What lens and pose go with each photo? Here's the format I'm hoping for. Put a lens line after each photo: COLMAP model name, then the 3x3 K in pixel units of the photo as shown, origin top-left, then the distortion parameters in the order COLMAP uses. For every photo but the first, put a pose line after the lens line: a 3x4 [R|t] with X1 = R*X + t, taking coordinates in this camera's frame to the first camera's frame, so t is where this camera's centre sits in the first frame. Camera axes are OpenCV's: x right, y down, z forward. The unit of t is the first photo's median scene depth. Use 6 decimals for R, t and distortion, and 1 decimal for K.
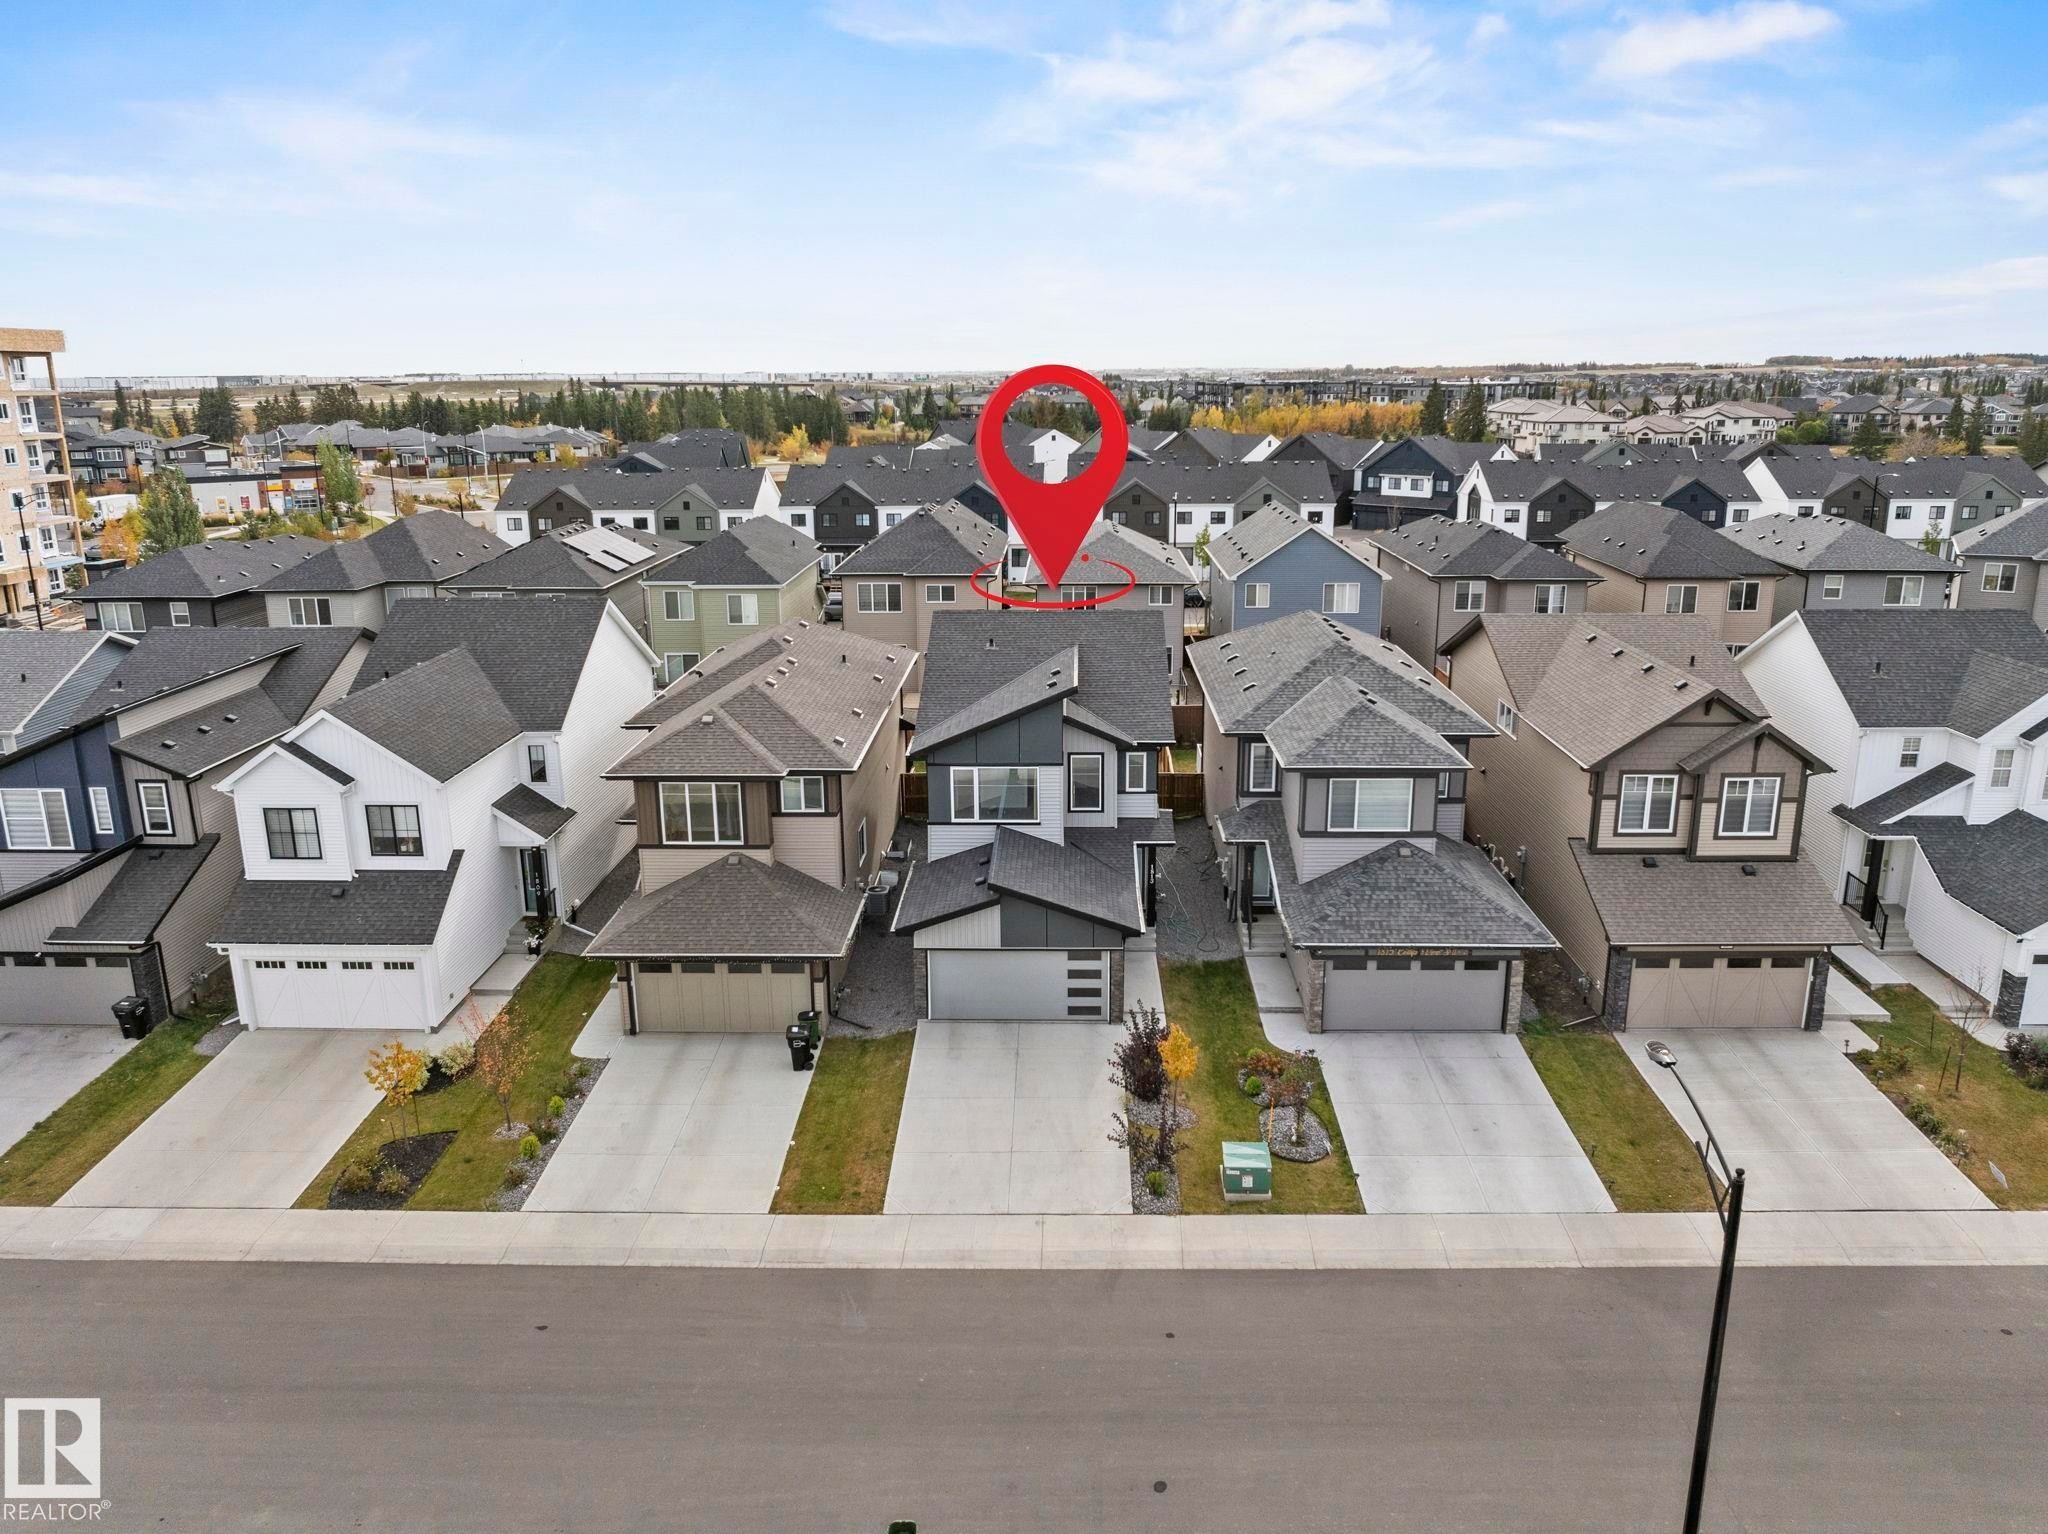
lens RADIAL K [[1462.8, 0, 1024.0], [0, 1462.8, 767.0], [0, 0, 1]] dist [-0.035877, -0.002019]
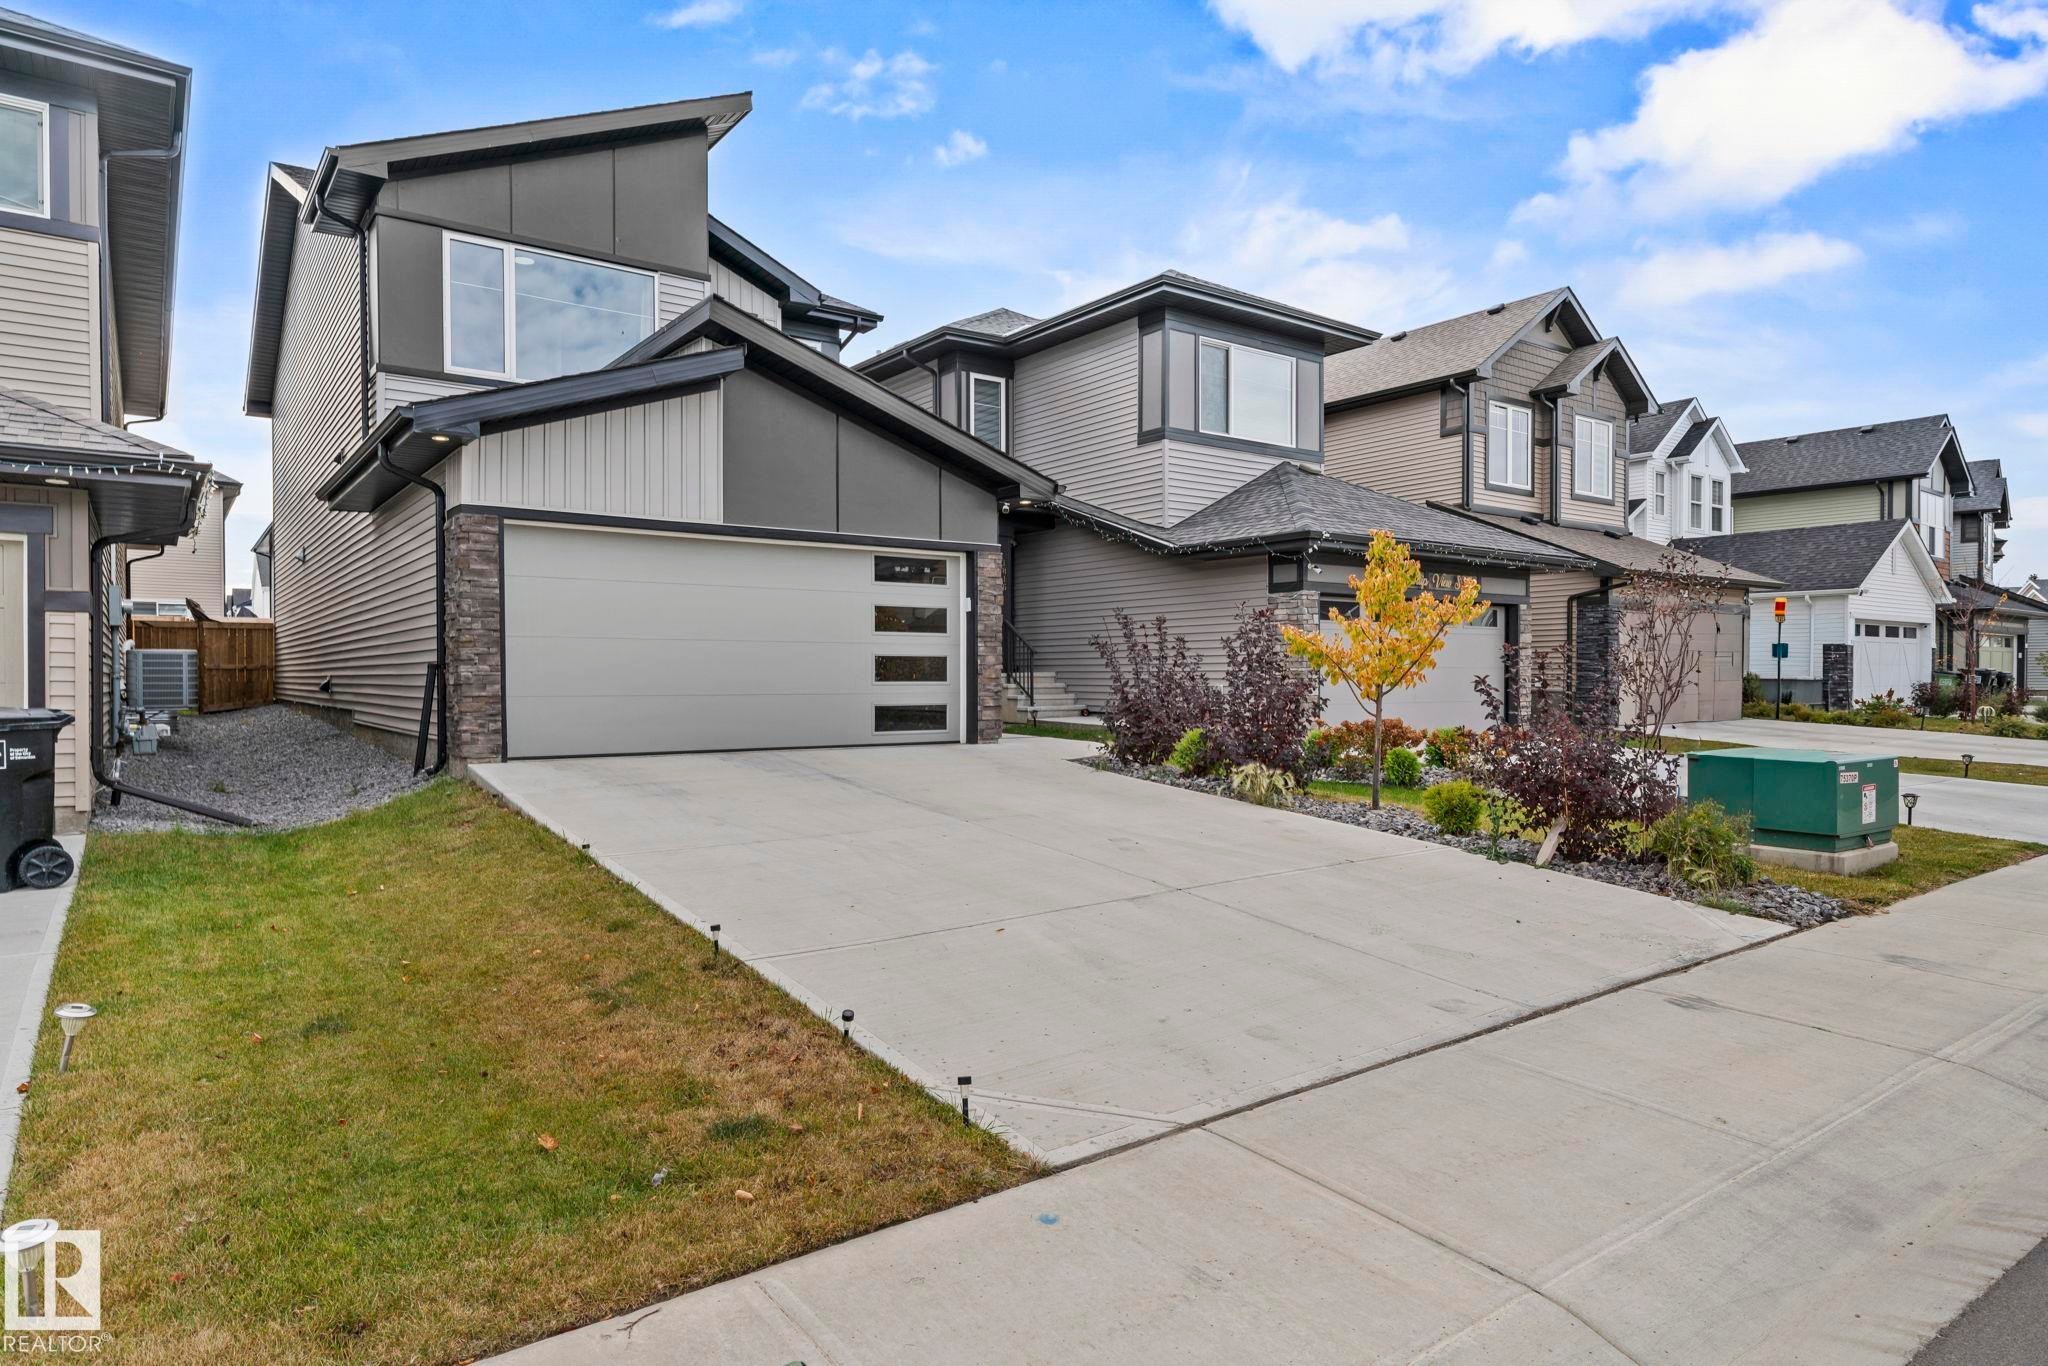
lens RADIAL K [[1196.8, 0, 1024.0], [0, 1196.8, 683.0], [0, 0, 1]] dist [0.005538, 0.001346]
pose [[0.782186, 0.008776, 0.622983, -0.140208], [0.153712, 0.966275, -0.206605, 0.231764], [-0.603787, 0.257363, 0.754457, 0.735535]]
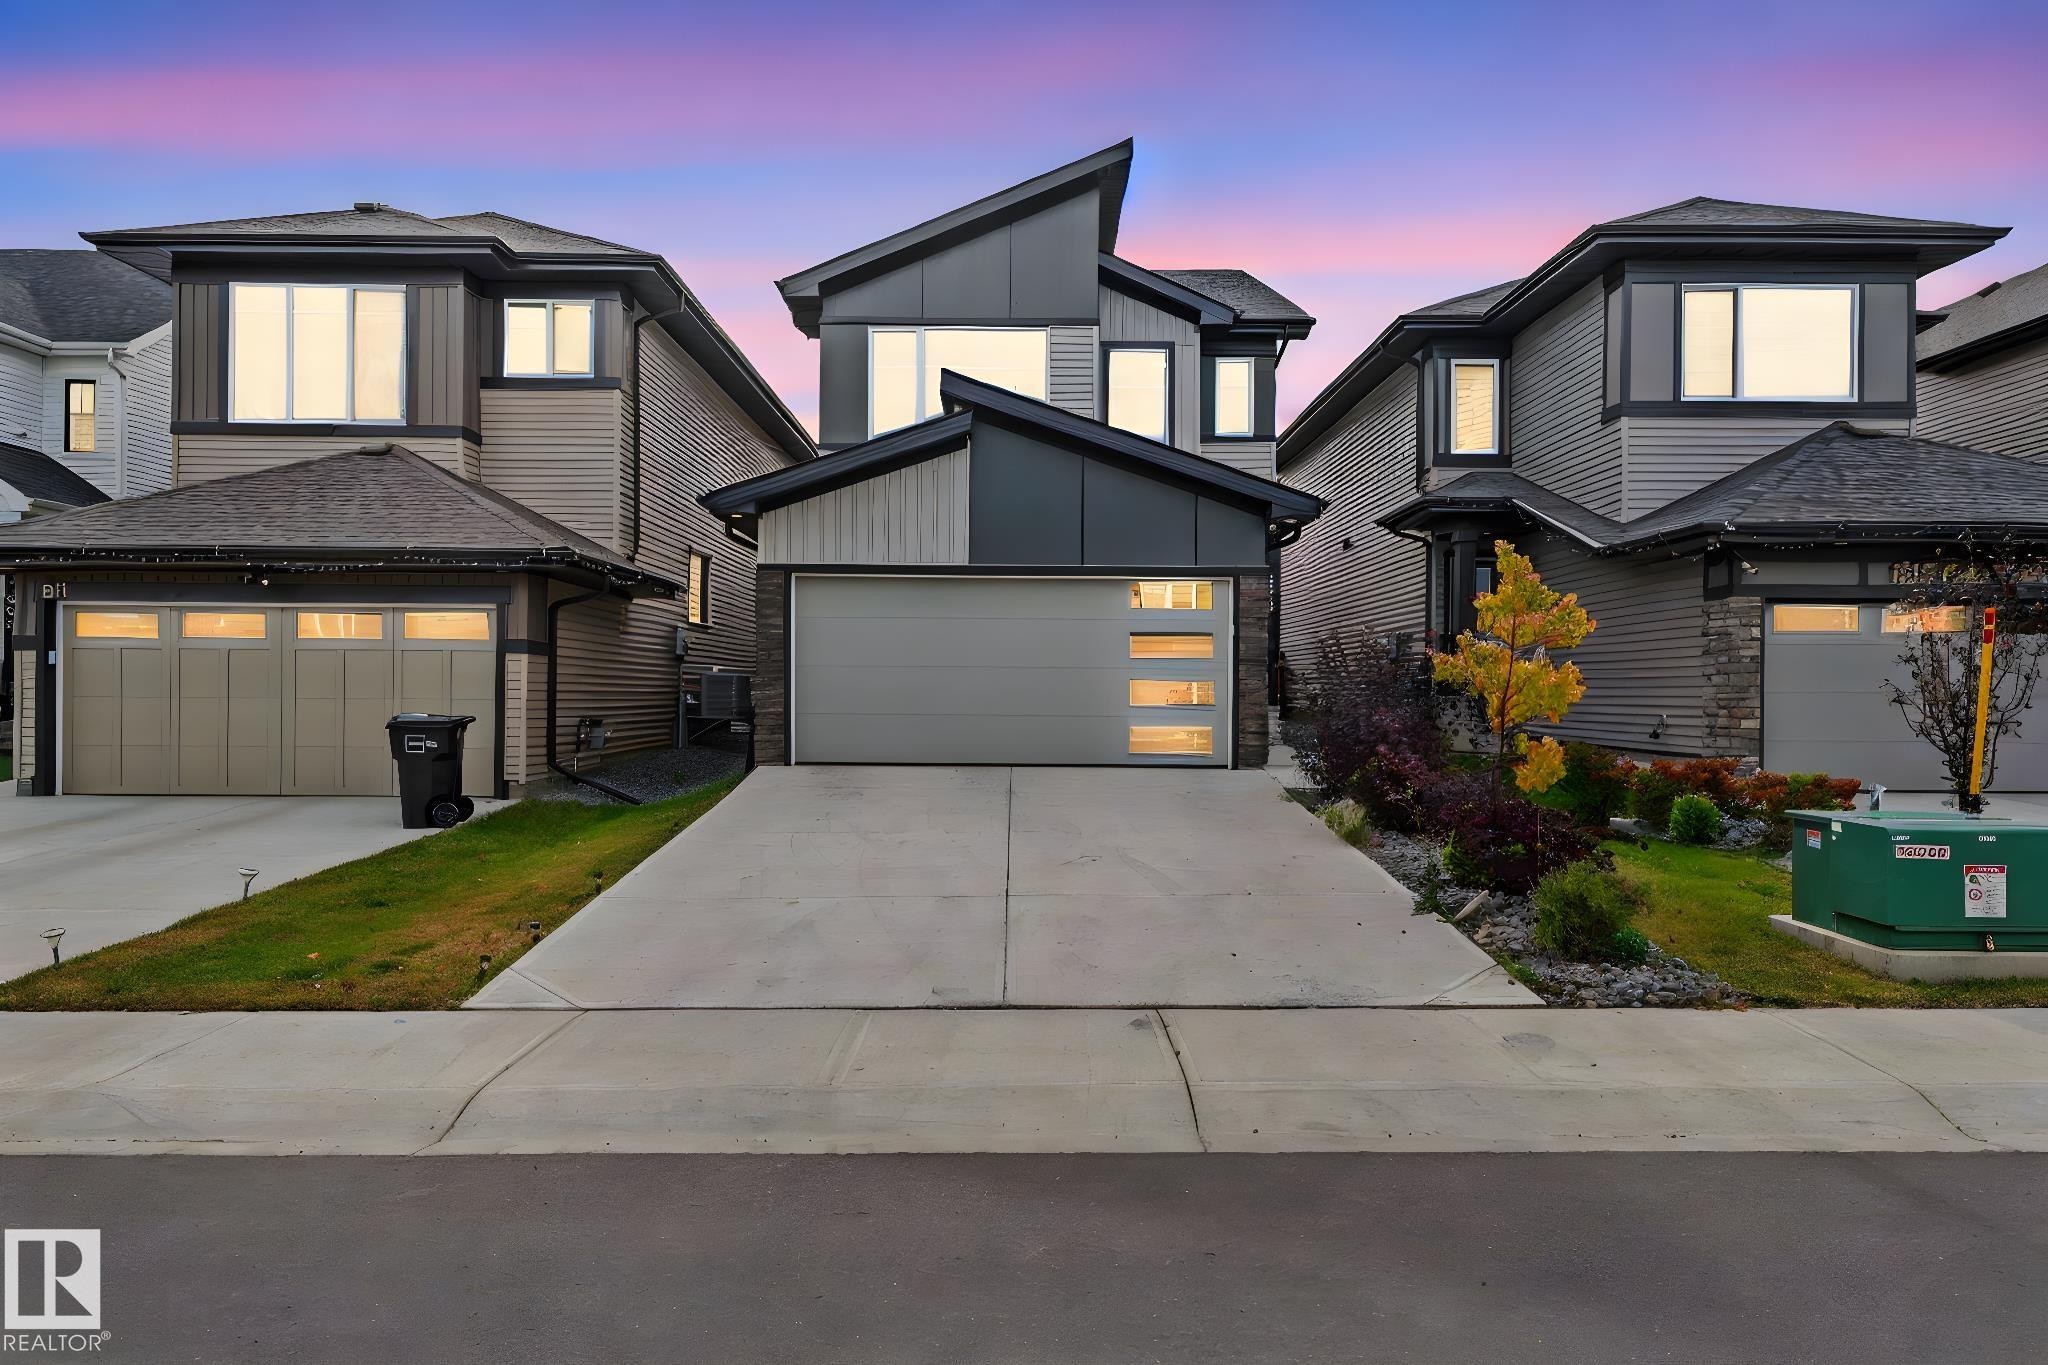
lens RADIAL K [[1376.9, 0, 1024.0], [0, 1376.9, 682.5], [0, 0, 1]] dist [0.000773, 0.002591]
pose [[0.999188, 0.020434, 0.034736, -0.013366], [-0.010391, 0.963409, -0.267835, 0.256064], [-0.038938, 0.267257, 0.962838, 0.631317]]
